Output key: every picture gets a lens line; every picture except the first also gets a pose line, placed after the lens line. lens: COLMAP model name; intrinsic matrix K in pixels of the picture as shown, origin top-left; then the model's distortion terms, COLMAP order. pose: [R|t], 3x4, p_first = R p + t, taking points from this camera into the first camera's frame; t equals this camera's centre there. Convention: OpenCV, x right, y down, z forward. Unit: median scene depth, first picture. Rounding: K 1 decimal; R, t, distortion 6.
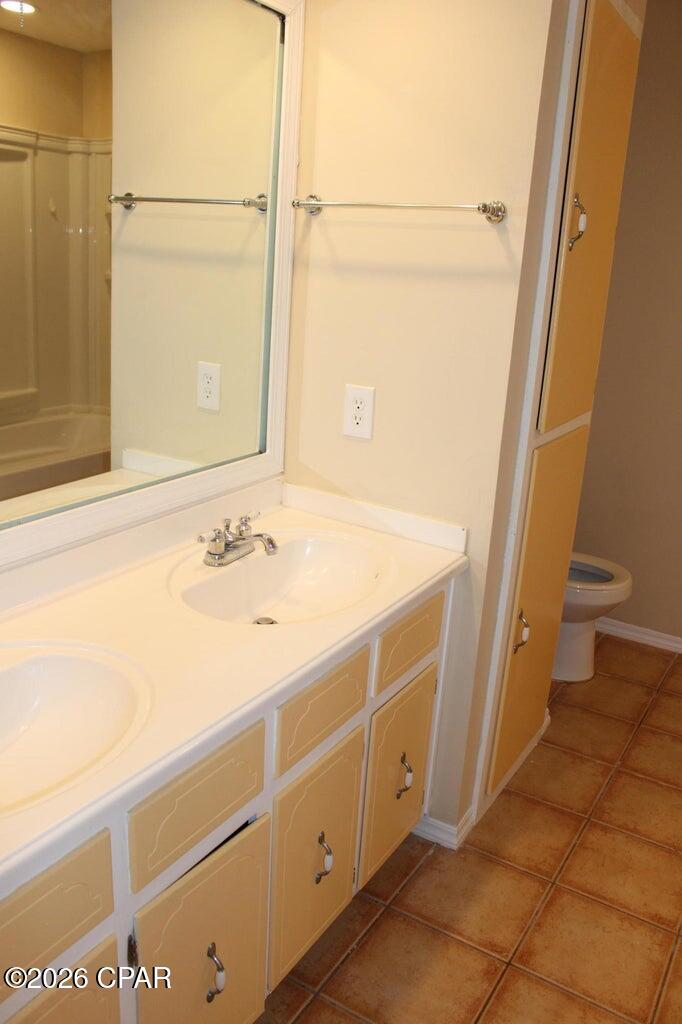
lens RADIAL K [[855.9, 0, 339.8], [0, 855.9, 510.2], [0, 0, 1]] dist [-0.150097, 0.120648]
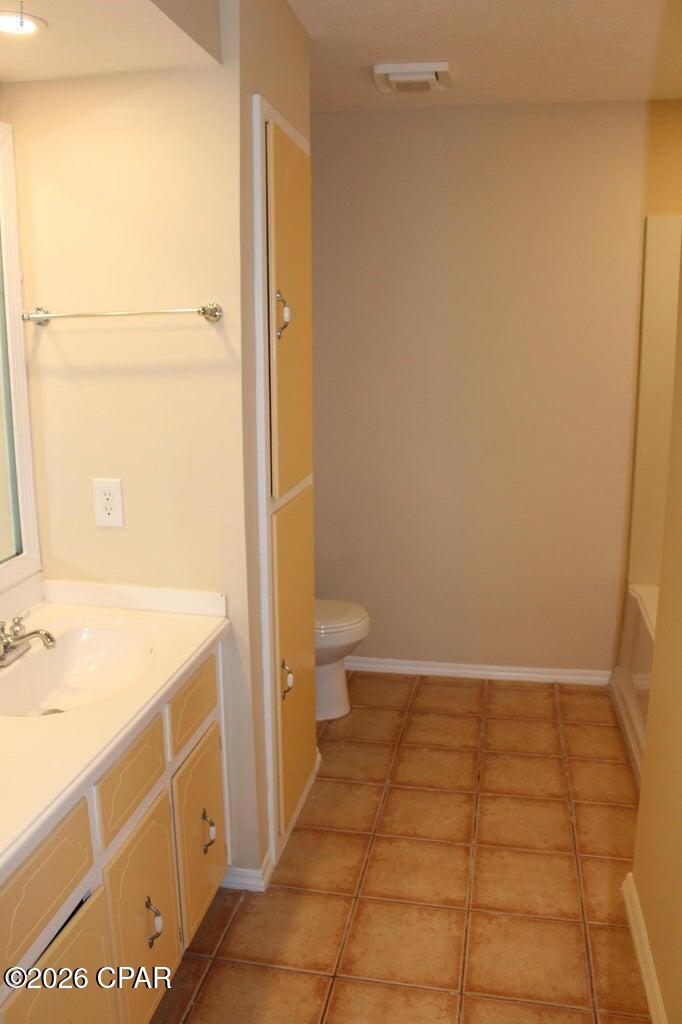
lens RADIAL K [[855.9, 0, 335.5], [0, 855.9, 507.4], [0, 0, 1]] dist [-0.150097, 0.120648]
pose [[0.936386, -0.135489, 0.323765, -0.060974], [0.162573, 0.984991, -0.057992, -0.001888], [-0.311048, 0.106938, 0.944359, -0.100143]]
